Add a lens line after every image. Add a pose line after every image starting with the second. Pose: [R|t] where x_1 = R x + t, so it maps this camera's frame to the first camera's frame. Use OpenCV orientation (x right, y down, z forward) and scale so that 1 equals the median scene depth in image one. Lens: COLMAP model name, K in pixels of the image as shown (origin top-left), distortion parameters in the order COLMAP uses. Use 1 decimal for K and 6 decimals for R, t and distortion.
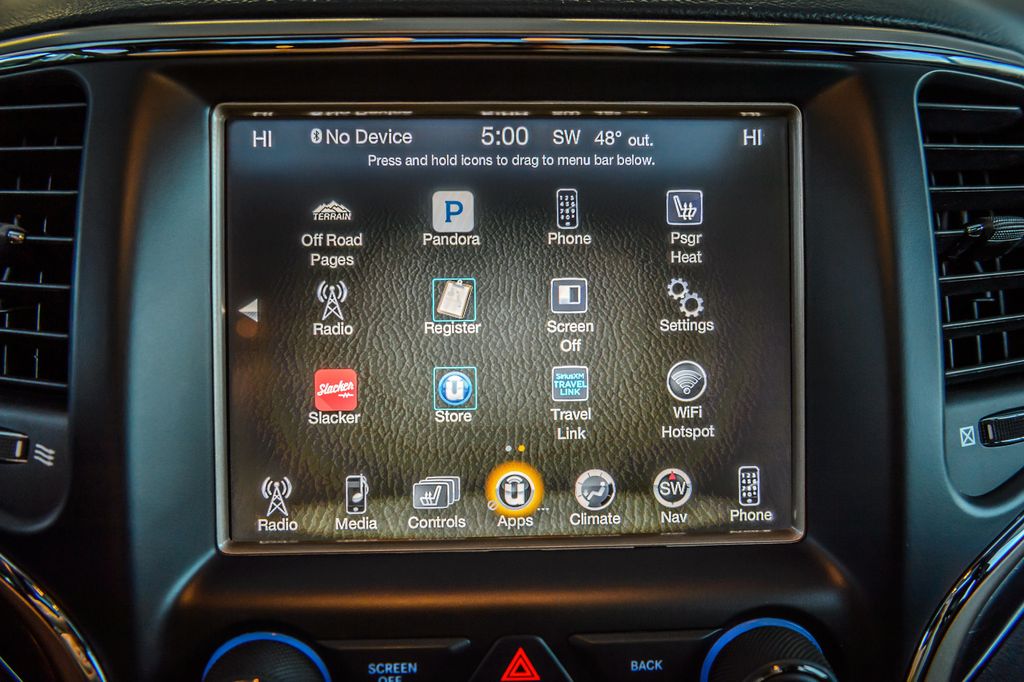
lens RADIAL K [[880.6, 0, 514.4], [0, 880.6, 335.7], [0, 0, 1]] dist [-0.029271, -0.026815]
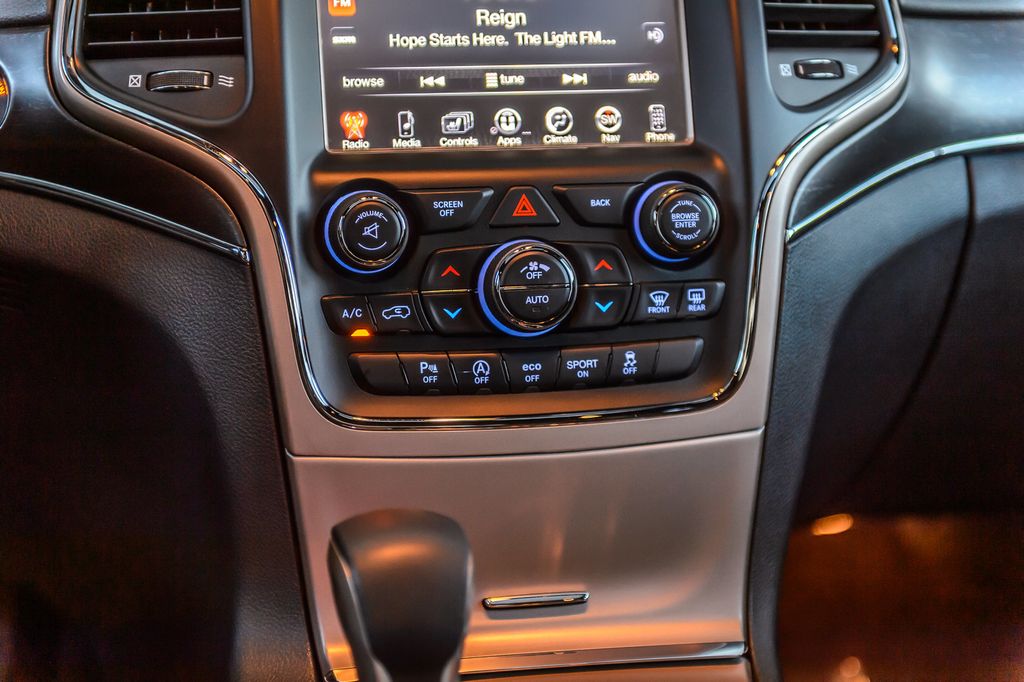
lens RADIAL K [[2080.6, 0, 520.0], [0, 2080.6, 342.7], [0, 0, 1]] dist [0.007149, 0.000000]
pose [[0.986610, -0.037867, 0.158643, -0.570807], [0.058470, 0.990141, -0.127291, 1.025733], [-0.152259, 0.134862, 0.979096, -2.510813]]
